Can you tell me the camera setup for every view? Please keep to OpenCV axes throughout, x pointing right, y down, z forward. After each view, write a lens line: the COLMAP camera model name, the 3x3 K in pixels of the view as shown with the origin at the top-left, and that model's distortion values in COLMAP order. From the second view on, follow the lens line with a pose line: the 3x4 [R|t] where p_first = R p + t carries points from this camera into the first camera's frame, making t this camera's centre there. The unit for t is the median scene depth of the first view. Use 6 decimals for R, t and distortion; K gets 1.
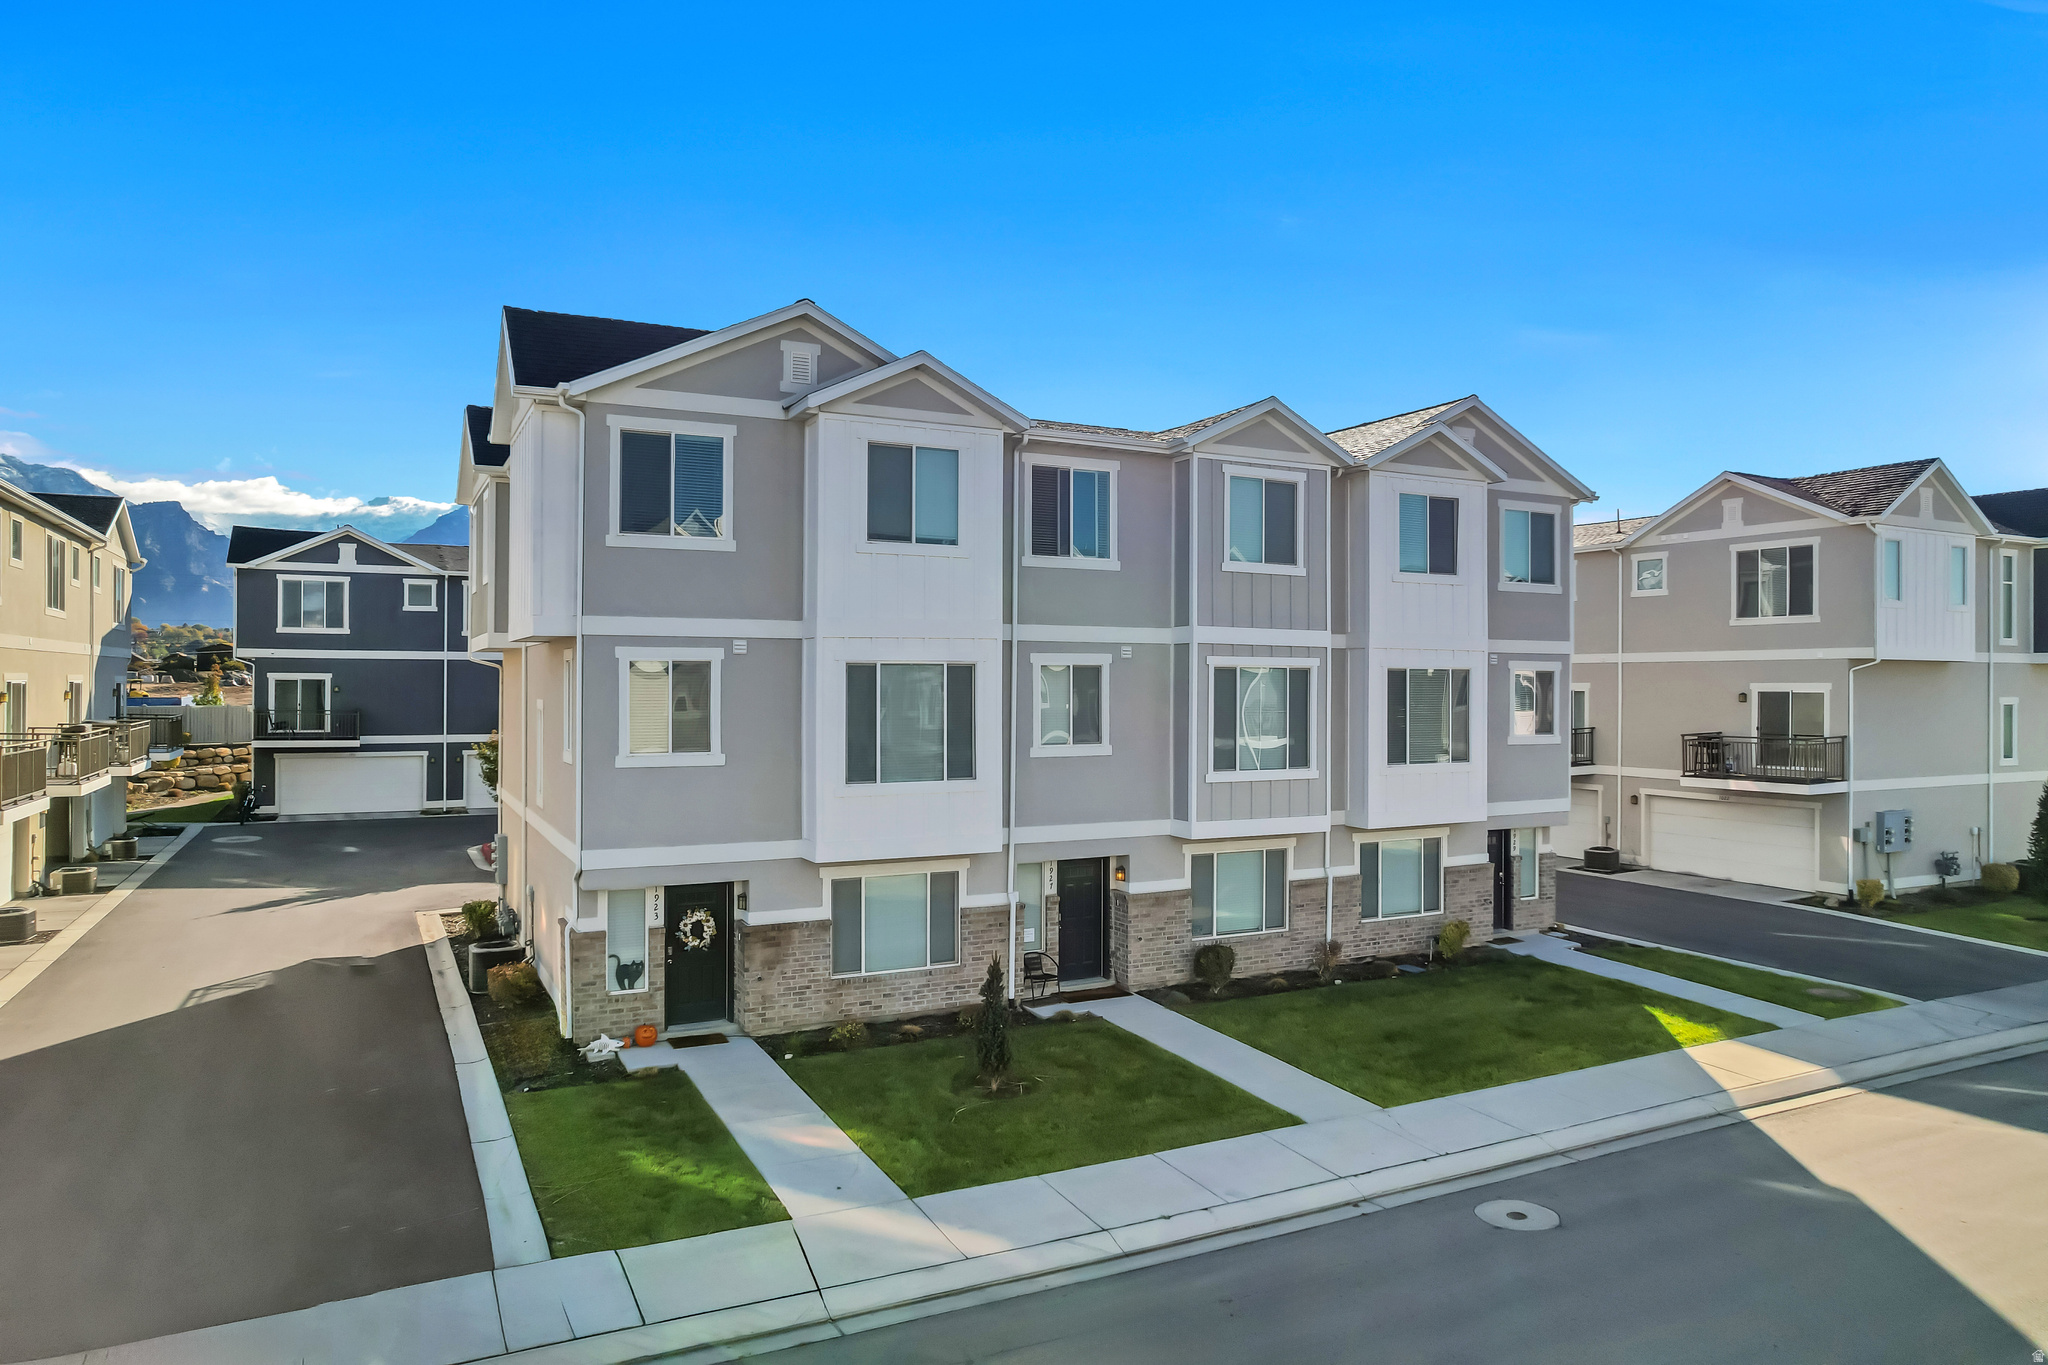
lens RADIAL K [[1308.7, 0, 1033.7], [0, 1308.7, 679.4], [0, 0, 1]] dist [-0.082536, 0.078121]
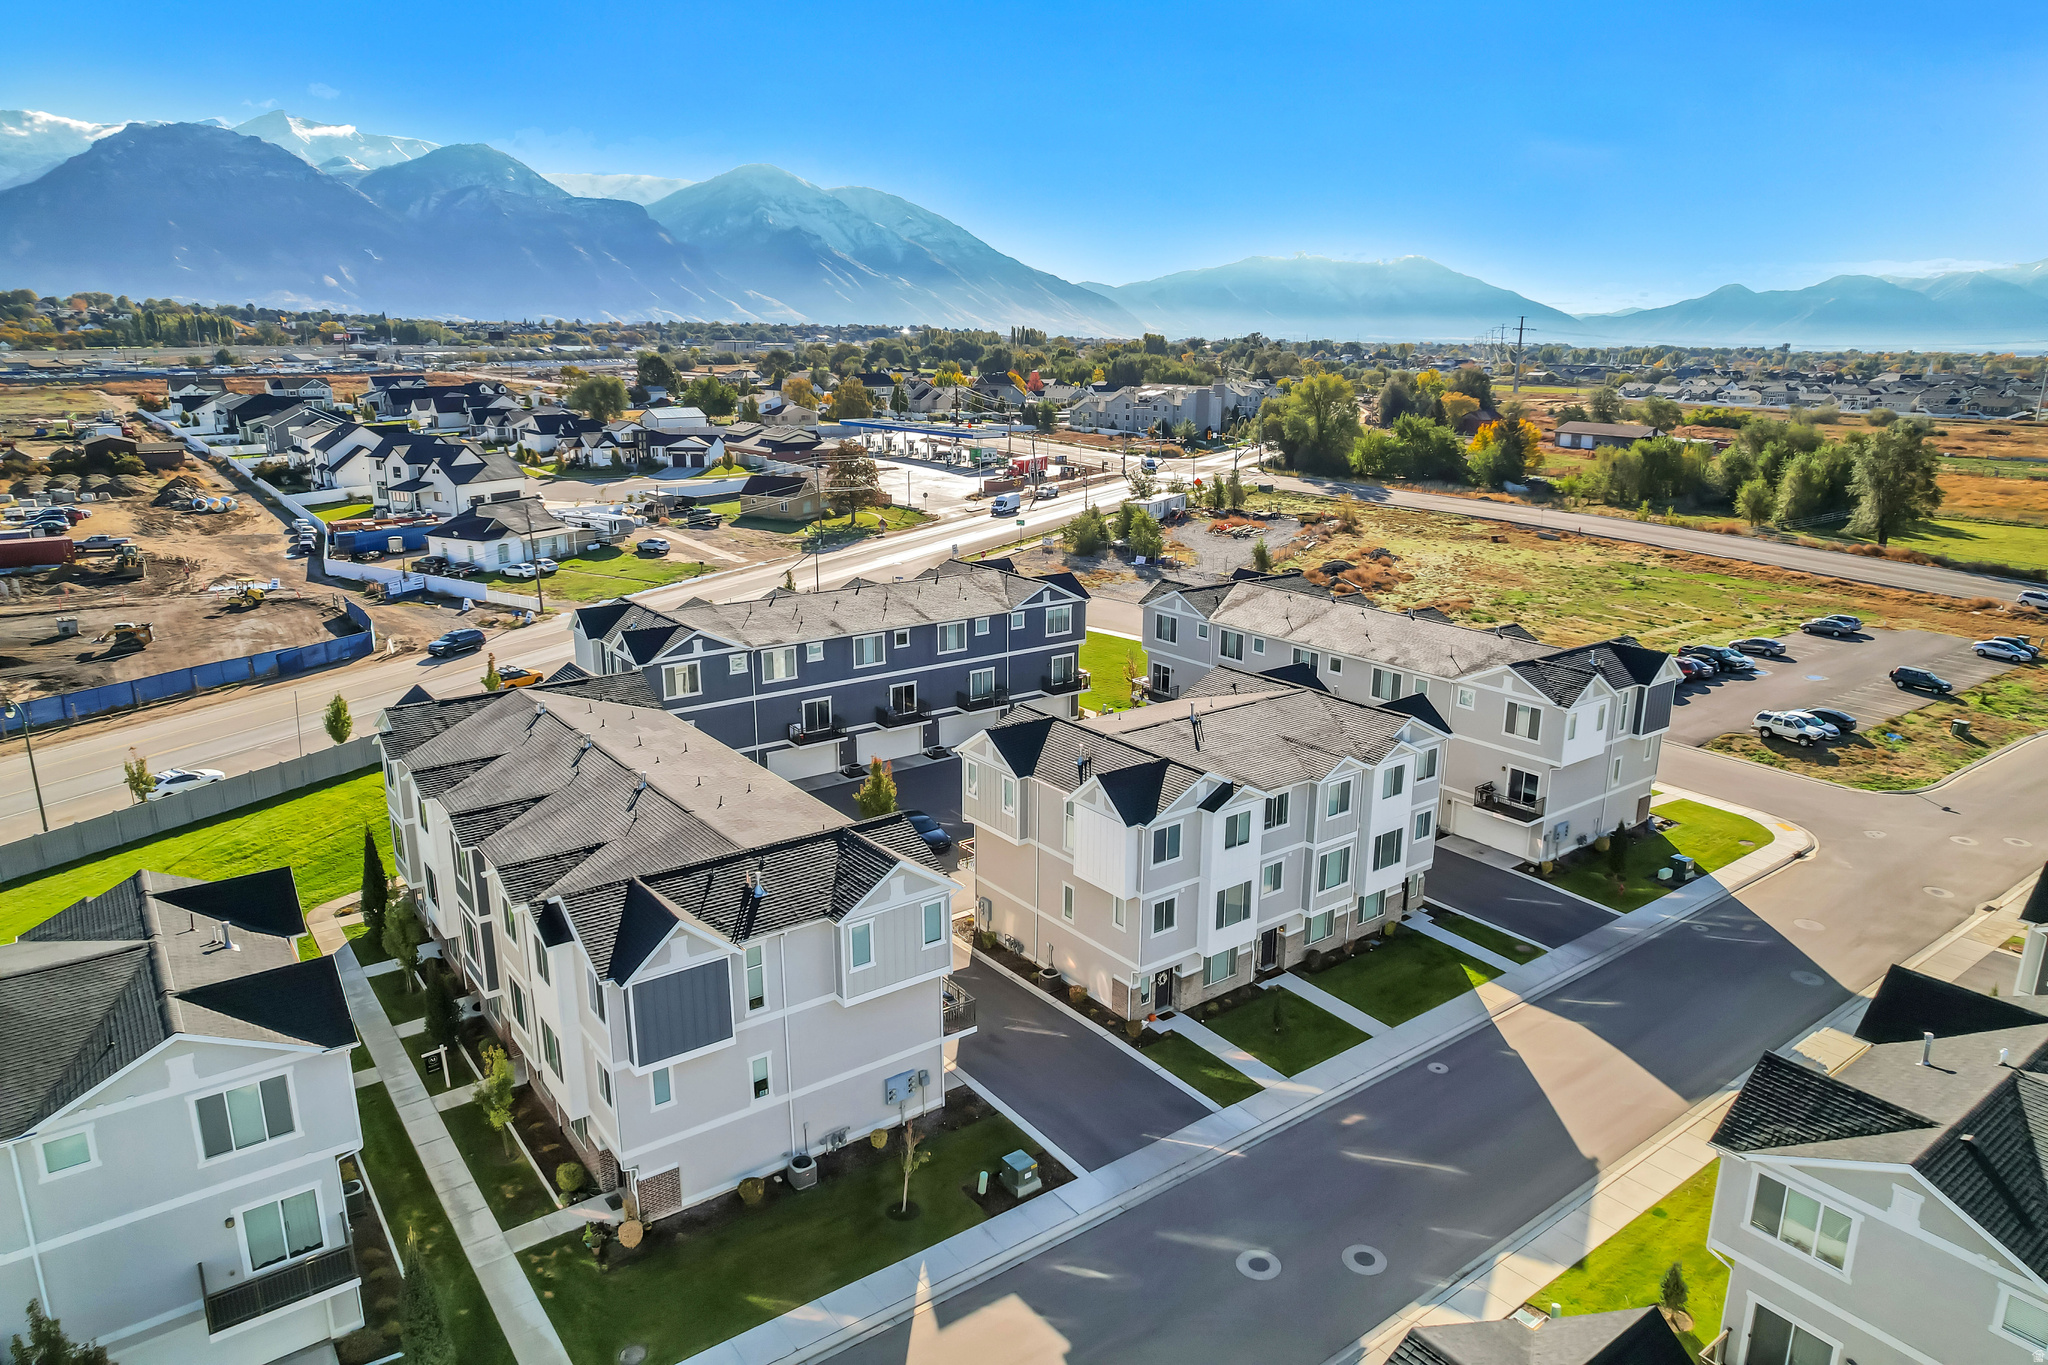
lens RADIAL K [[1308.7, 0, 1033.7], [0, 1308.7, 679.4], [0, 0, 1]] dist [-0.082536, 0.078121]
pose [[0.985729, -0.038494, 0.163879, -0.839524], [-0.004635, 0.966928, 0.255006, -1.008535], [-0.168275, -0.252126, 0.952951, -1.308814]]
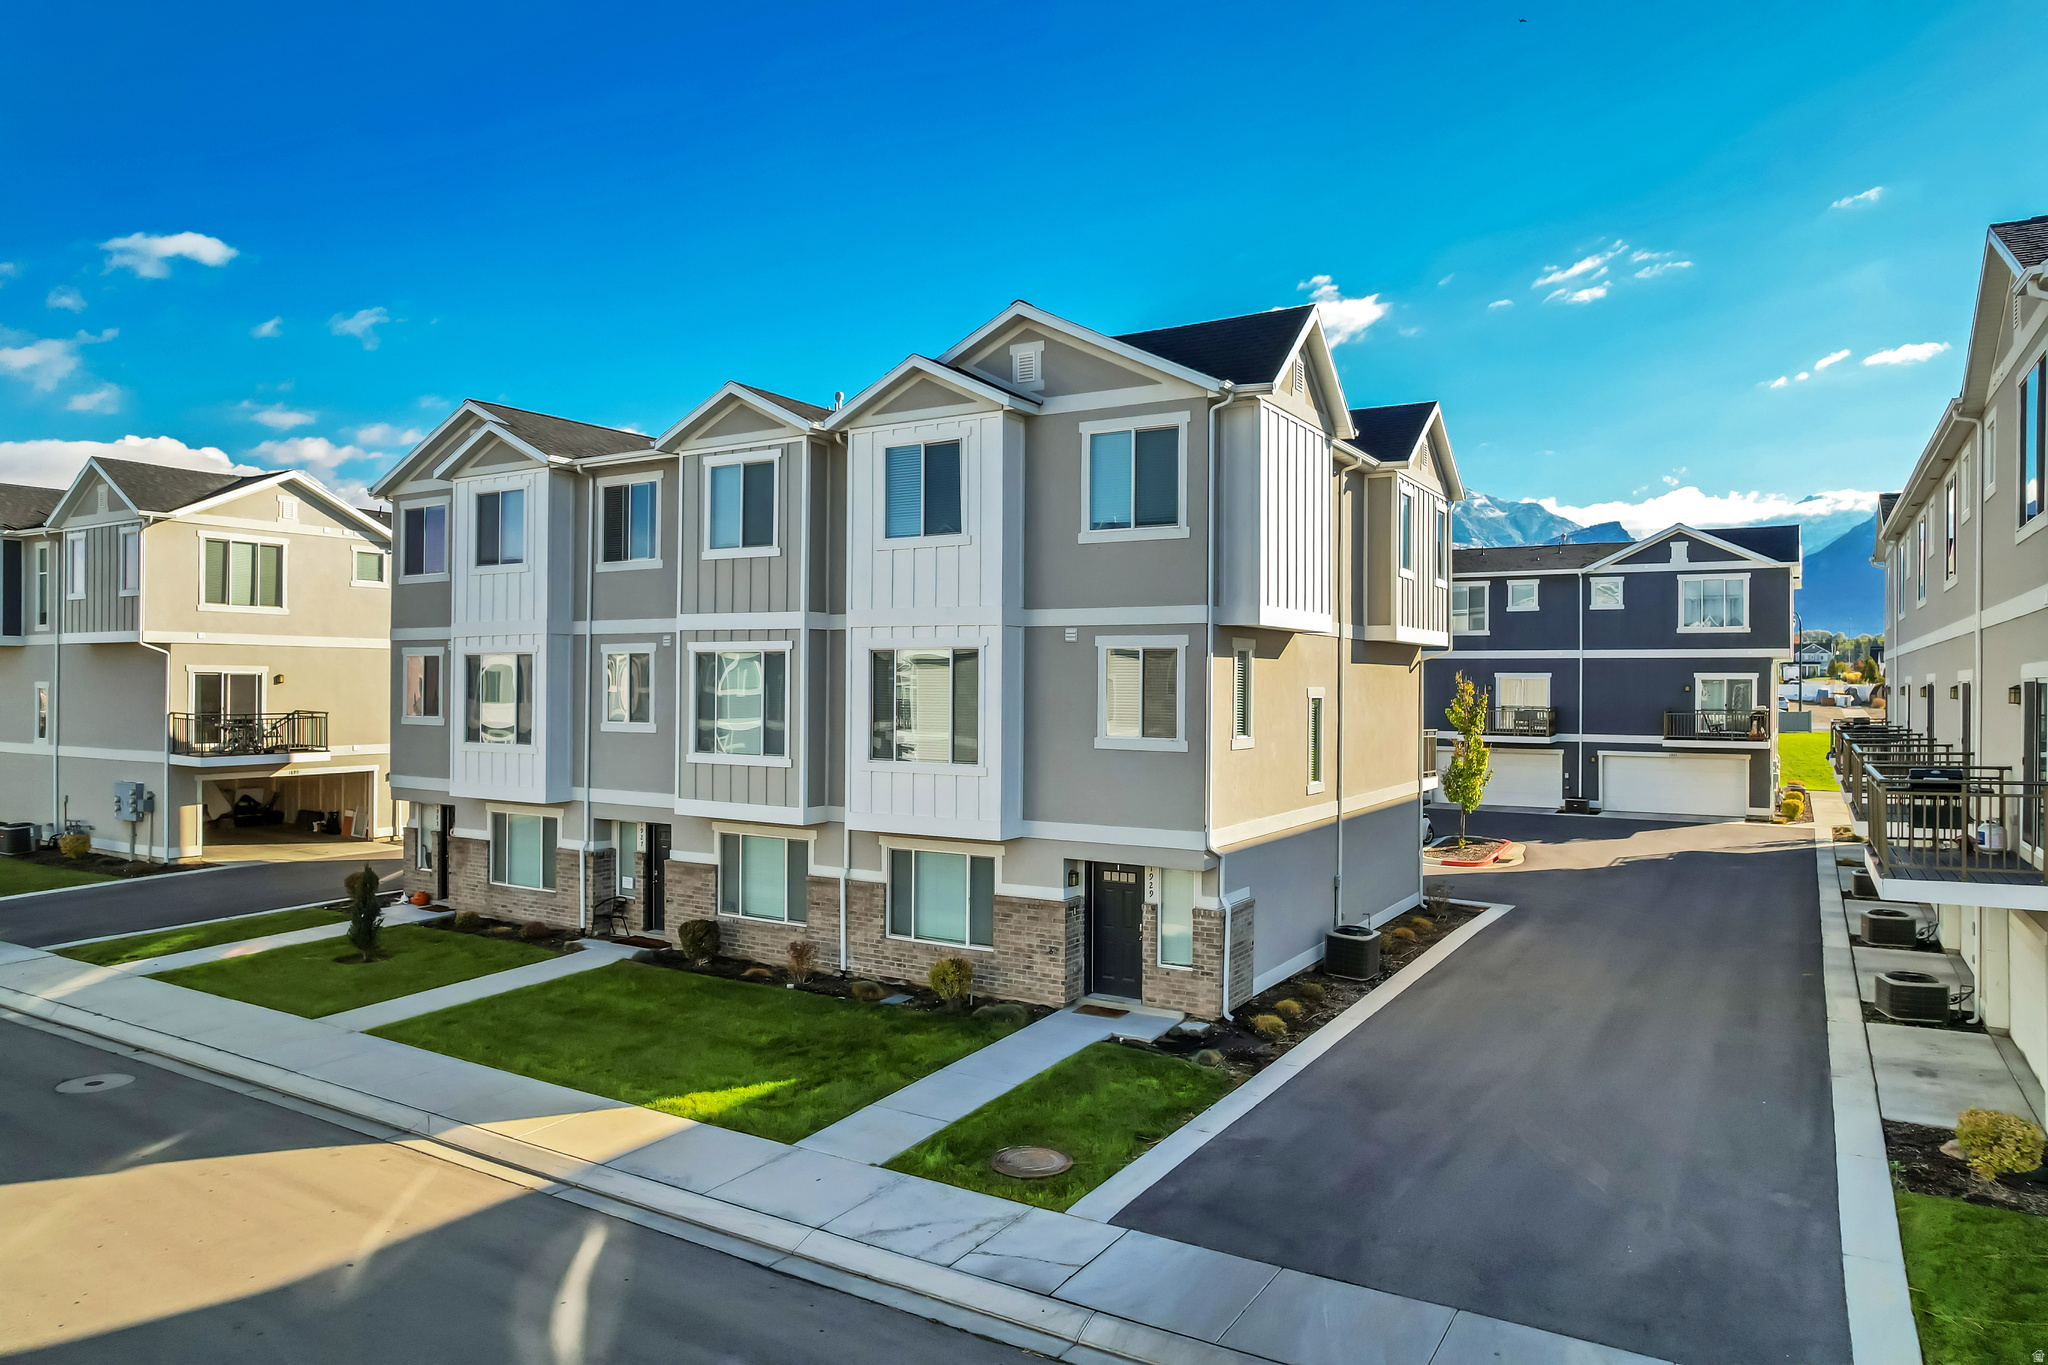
lens RADIAL K [[1308.7, 0, 1033.7], [0, 1308.7, 679.4], [0, 0, 1]] dist [-0.082536, 0.078121]
pose [[0.531920, -0.001167, -0.846794, 1.139288], [-0.000835, 0.999998, -0.001903, 0.013642], [0.846794, 0.001720, 0.531918, 0.656999]]
